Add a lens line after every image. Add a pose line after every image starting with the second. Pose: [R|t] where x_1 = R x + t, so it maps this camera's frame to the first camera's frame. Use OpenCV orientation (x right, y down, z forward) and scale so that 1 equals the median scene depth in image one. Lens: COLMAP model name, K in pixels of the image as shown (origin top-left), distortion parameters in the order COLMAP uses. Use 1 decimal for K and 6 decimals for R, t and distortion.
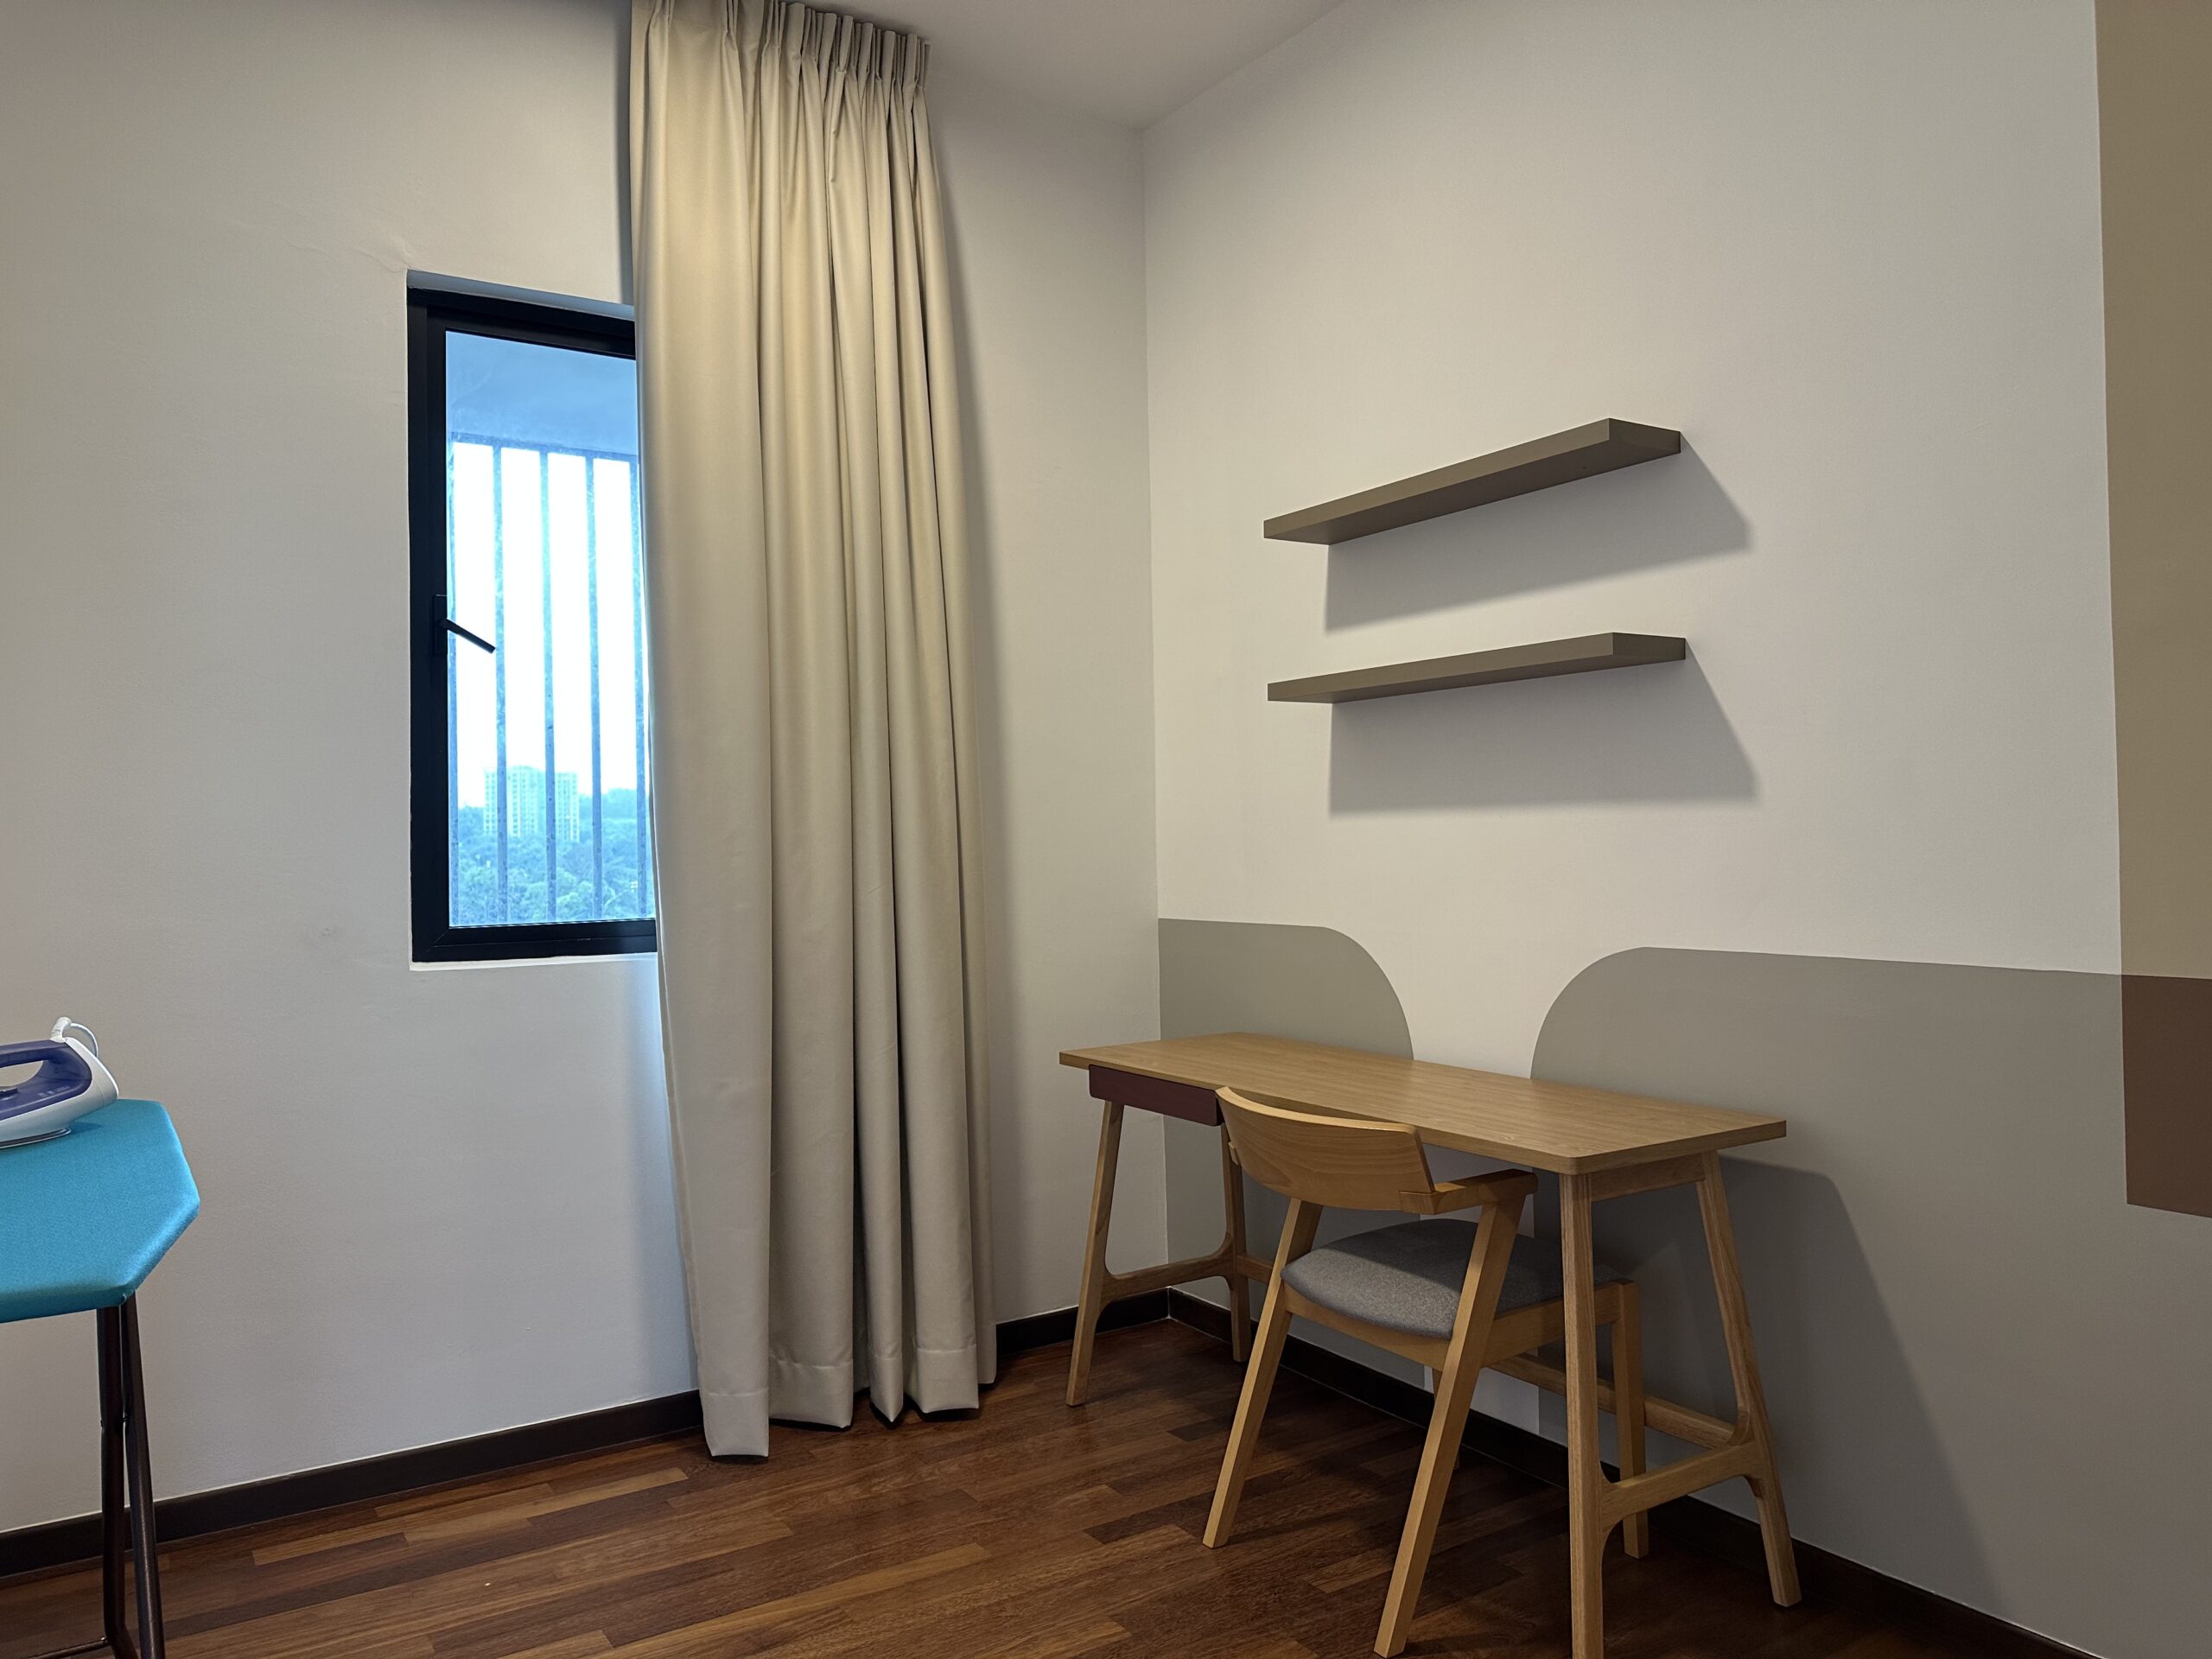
lens RADIAL K [[1555.8, 0, 1114.3], [0, 1555.8, 819.3], [0, 0, 1]] dist [0.071544, -0.094159]
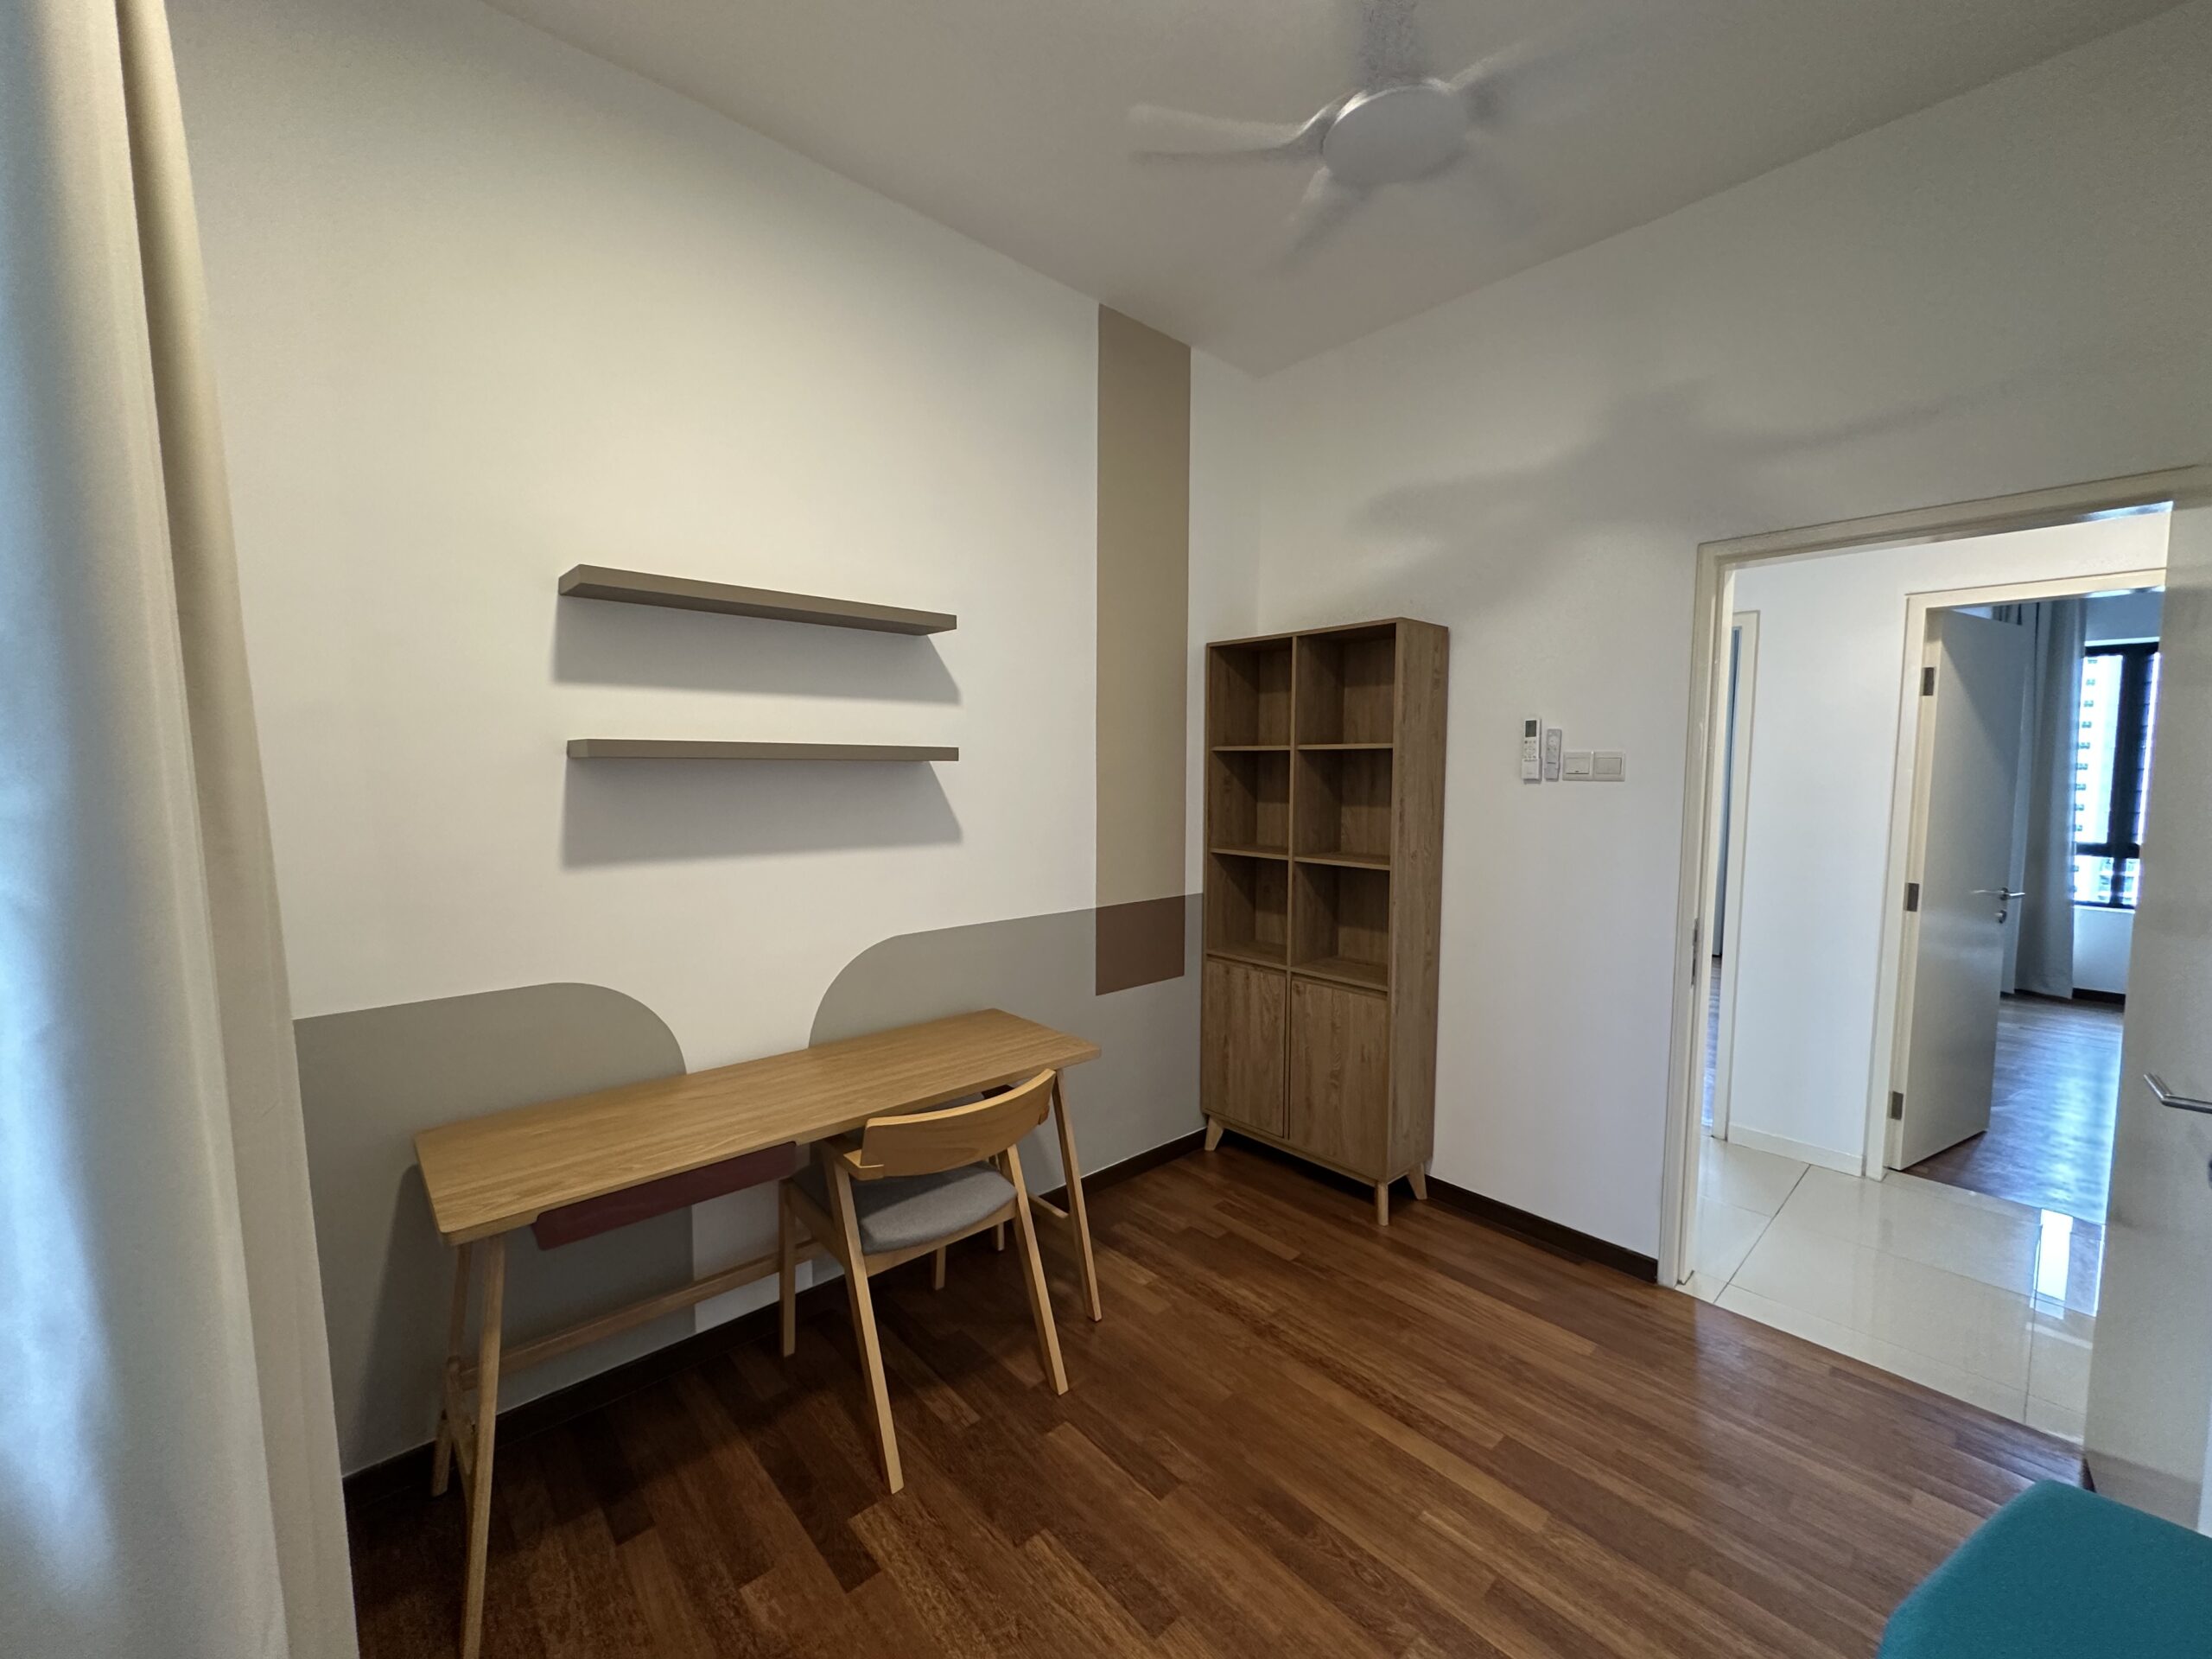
lens RADIAL K [[886.3, 0, 1105.5], [0, 886.3, 831.5], [0, 0, 1]] dist [-0.002545, 0.000395]
pose [[-0.159338, -0.056730, 0.985593, -0.534779], [-0.018005, 0.998348, 0.054554, -0.072328], [-0.987060, -0.009053, -0.160096, 0.846077]]
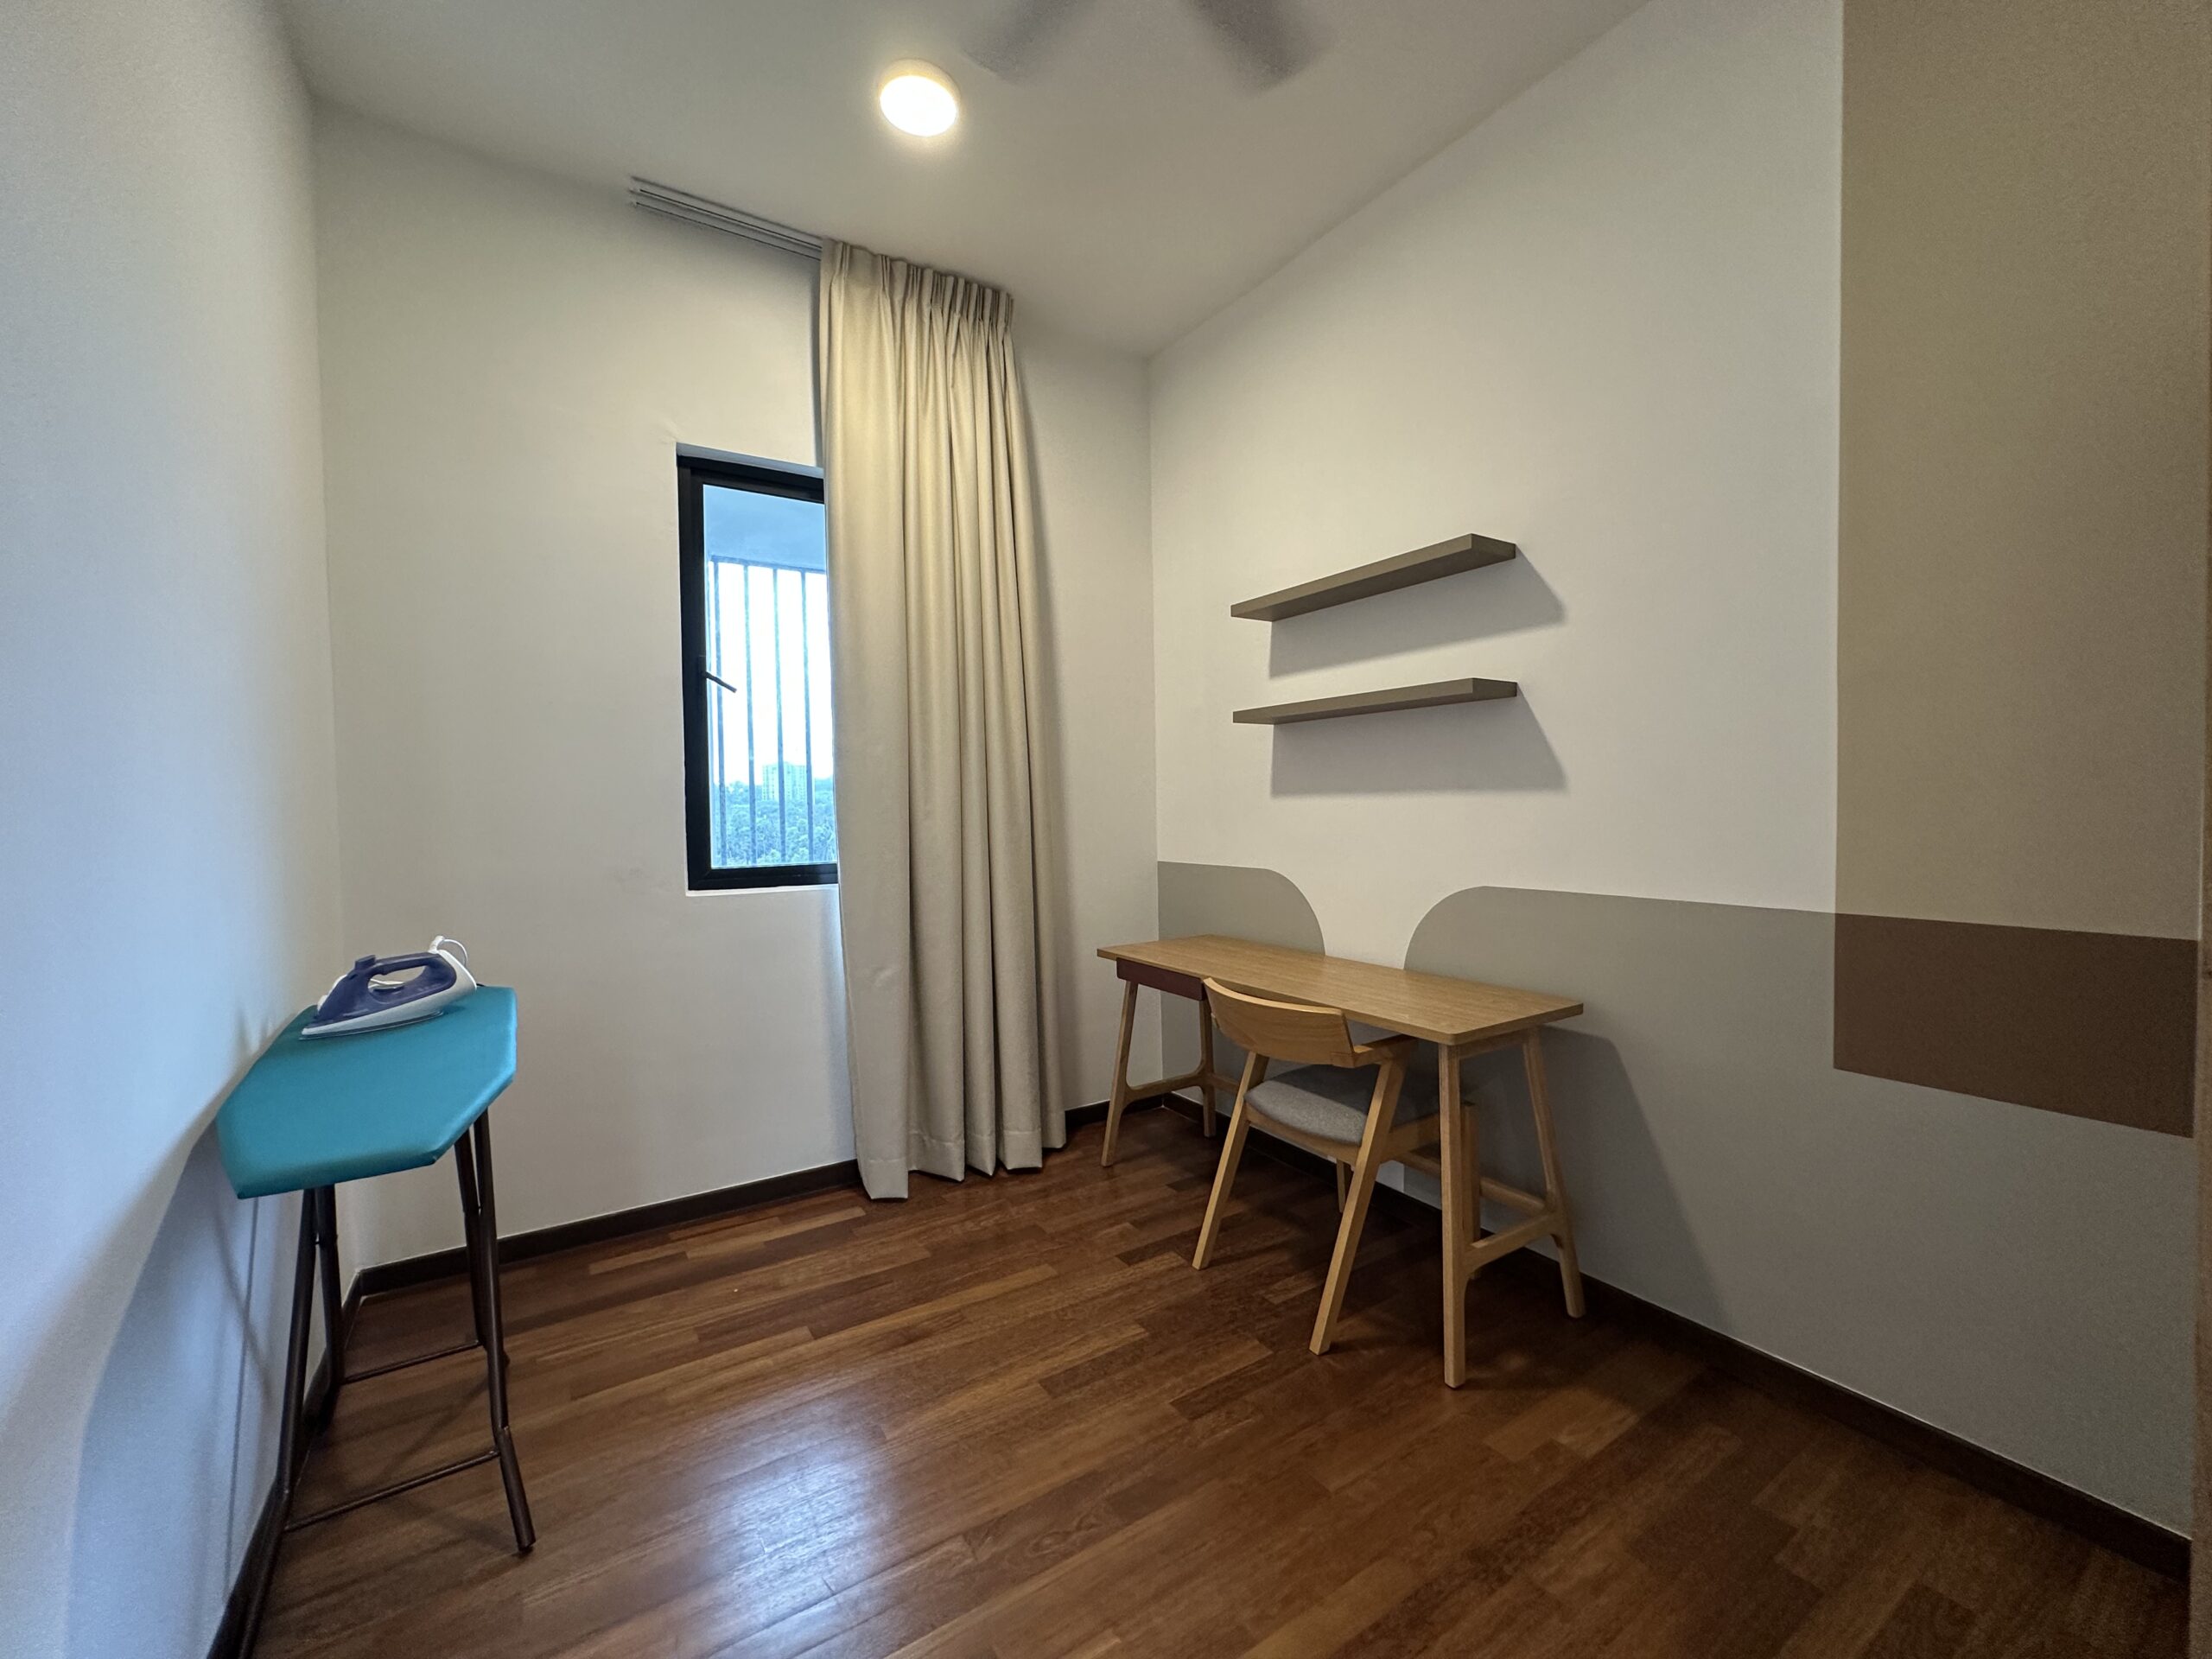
lens RADIAL K [[886.3, 0, 1105.5], [0, 886.3, 831.5], [0, 0, 1]] dist [-0.002545, 0.000395]
pose [[0.999922, 0.002056, -0.012321, -0.017734], [-0.001509, 0.999019, 0.044266, -0.008239], [0.012400, -0.044244, 0.998944, 0.124588]]
